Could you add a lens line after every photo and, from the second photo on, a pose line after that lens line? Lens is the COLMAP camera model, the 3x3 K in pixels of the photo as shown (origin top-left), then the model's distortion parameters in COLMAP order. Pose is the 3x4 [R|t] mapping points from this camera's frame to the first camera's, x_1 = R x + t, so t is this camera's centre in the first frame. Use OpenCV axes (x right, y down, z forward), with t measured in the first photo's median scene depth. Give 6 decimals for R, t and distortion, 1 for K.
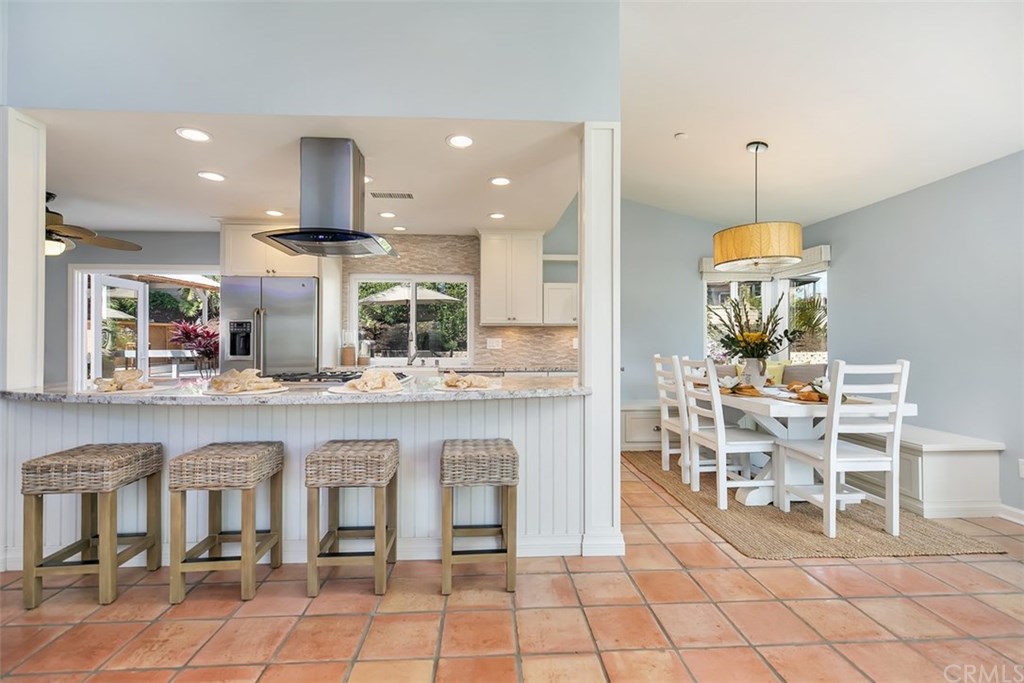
lens RADIAL K [[465.3, 0, 510.6], [0, 465.3, 339.4], [0, 0, 1]] dist [0.008440, 0.000042]
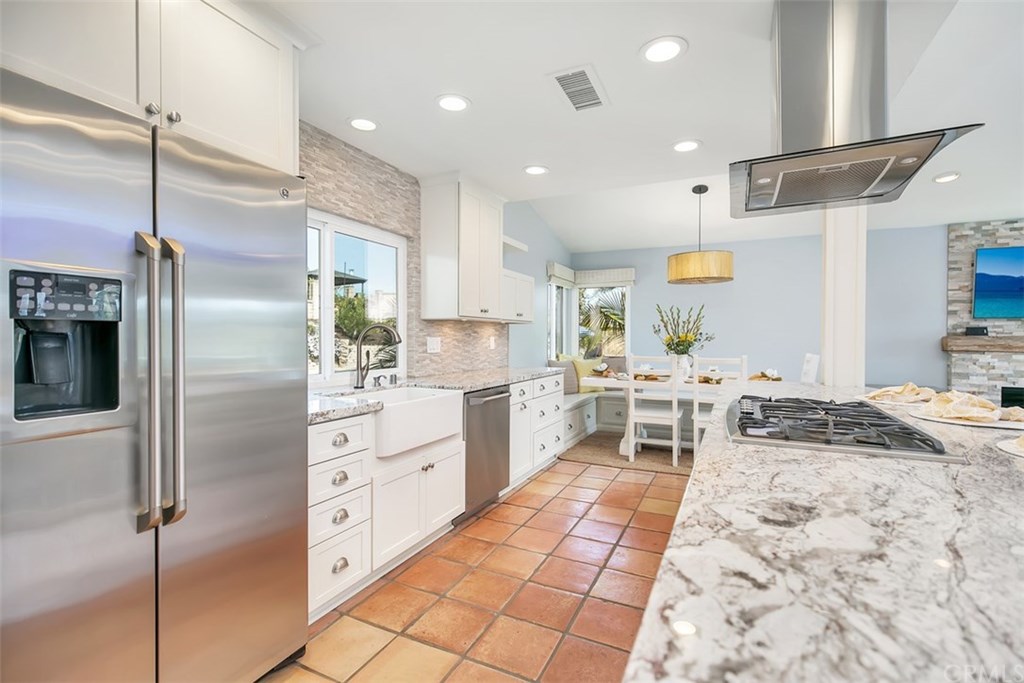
lens RADIAL K [[465.3, 0, 504.0], [0, 465.3, 339.8], [0, 0, 1]] dist [0.008440, 0.000042]
pose [[0.490954, -0.006081, 0.871164, -0.682151], [-0.008141, 0.999900, 0.011567, -0.008390], [-0.871147, -0.012771, 0.490855, 0.676565]]
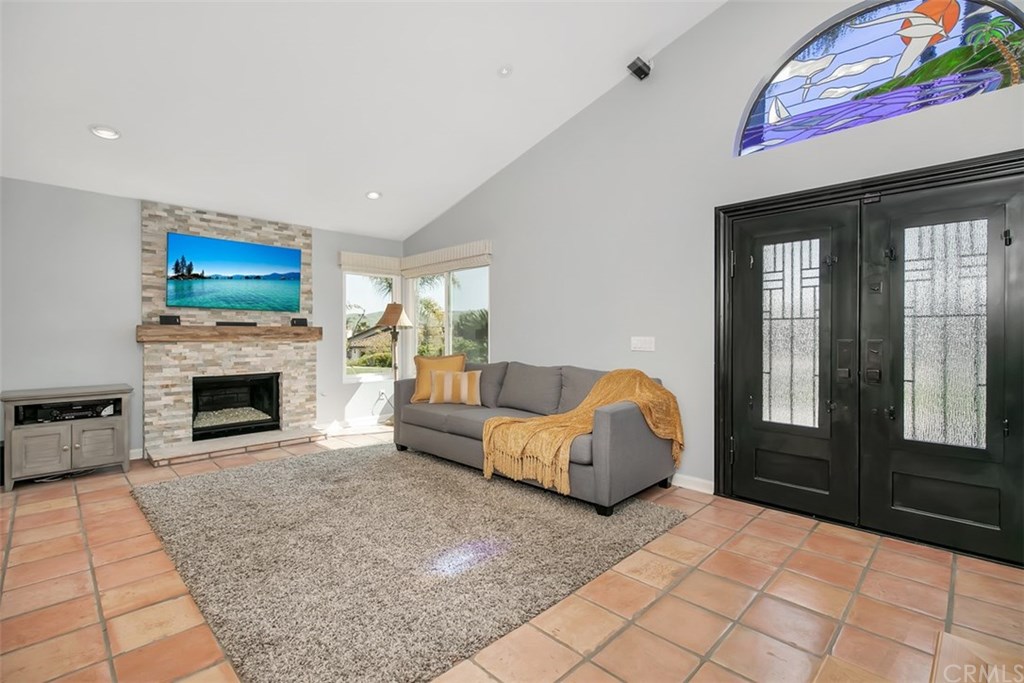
lens RADIAL K [[465.3, 0, 520.4], [0, 465.3, 337.4], [0, 0, 1]] dist [0.008440, 0.000042]
pose [[-0.670478, -0.005955, 0.741905, -0.478093], [-0.004674, 0.999982, 0.003803, 0.004733], [-0.741914, -0.000918, -0.670494, 0.389474]]
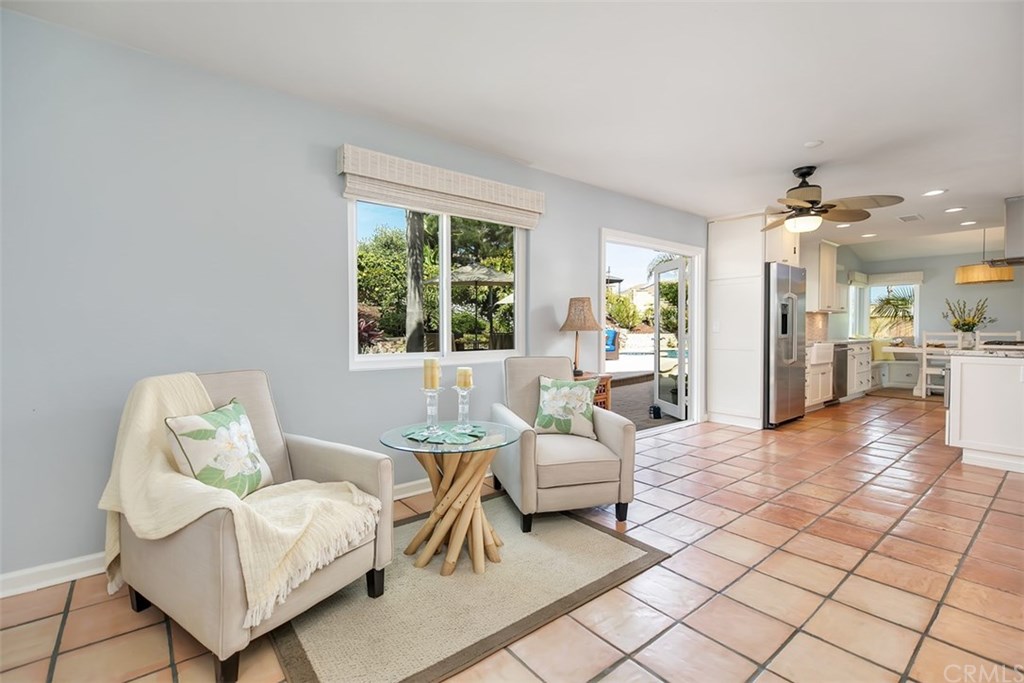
lens RADIAL K [[465.3, 0, 504.7], [0, 465.3, 339.6], [0, 0, 1]] dist [0.008440, 0.000042]
pose [[0.809512, -0.016109, 0.586883, -1.754042], [-0.001152, 0.999578, 0.029025, 0.015312], [-0.587103, -0.024172, 0.809151, 0.479155]]
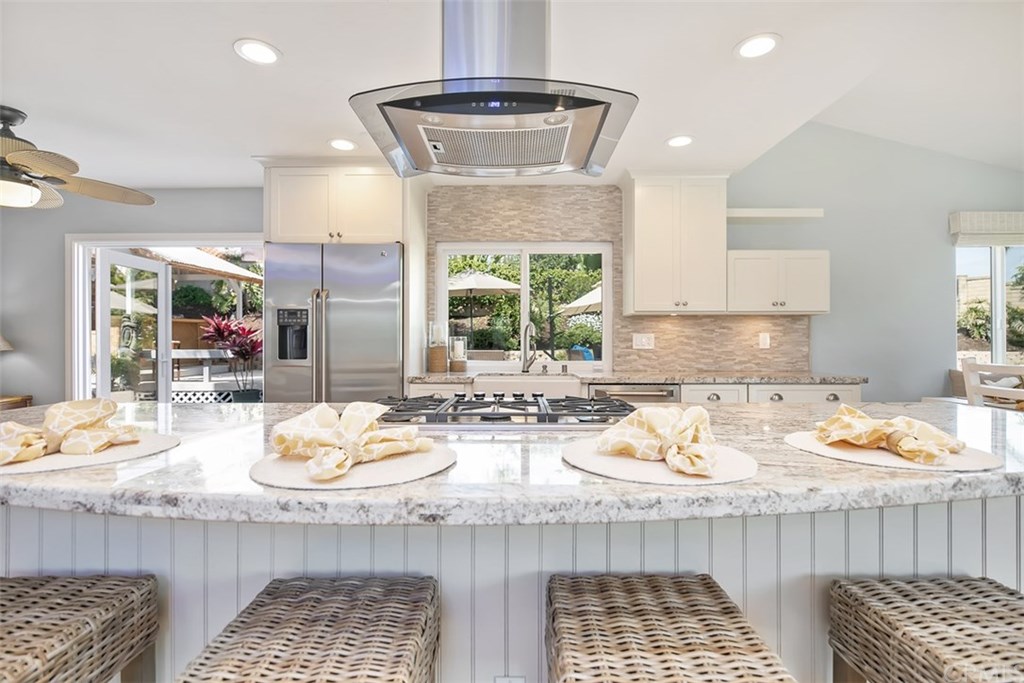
lens RADIAL K [[488.5, 0, 516.6], [0, 488.5, 340.4], [0, 0, 1]] dist [-0.000460, 0.000306]
pose [[0.998101, -0.001253, -0.061590, -0.210151], [0.001612, 0.999982, 0.005782, 0.004324], [0.061582, -0.005870, 0.998085, 0.310102]]
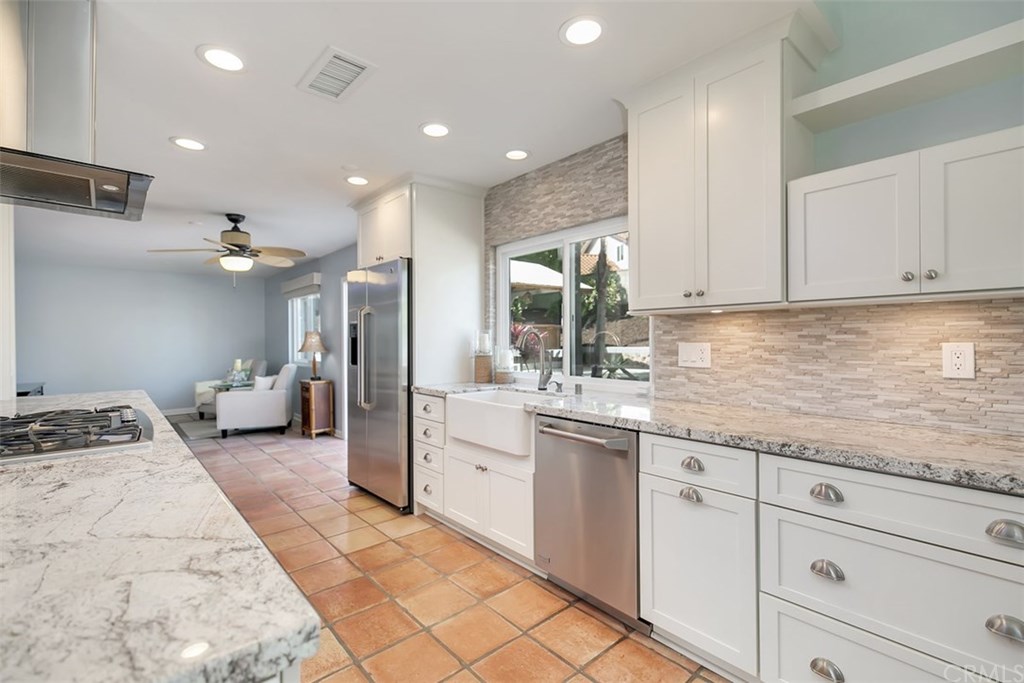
lens RADIAL K [[465.3, 0, 510.1], [0, 465.3, 340.5], [0, 0, 1]] dist [0.008440, 0.000042]
pose [[0.616508, -0.002592, -0.787344, 0.237748], [0.012153, 0.999907, 0.006224, -0.010463], [0.787255, -0.013406, 0.616482, 0.701323]]
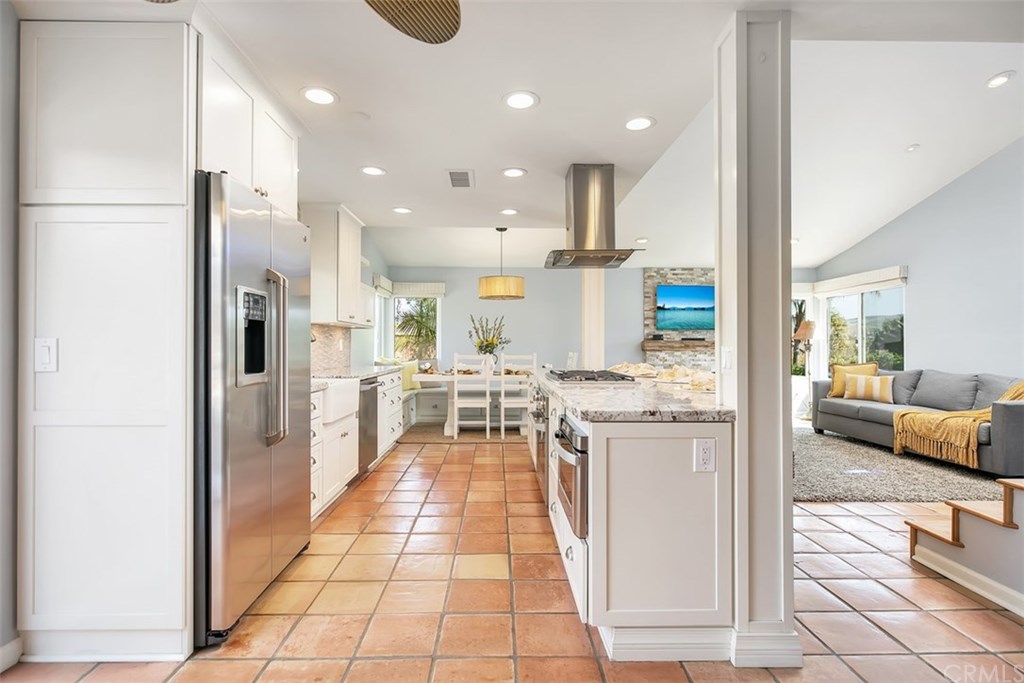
lens RADIAL K [[500.7, 0, 503.4], [0, 500.7, 339.0], [0, 0, 1]] dist [0.001883, -0.002929]
pose [[0.040109, 0.012438, 0.999118, -1.016403], [-0.007385, 0.999899, -0.012151, 0.006628], [-0.999168, -0.006891, 0.040197, 0.741273]]
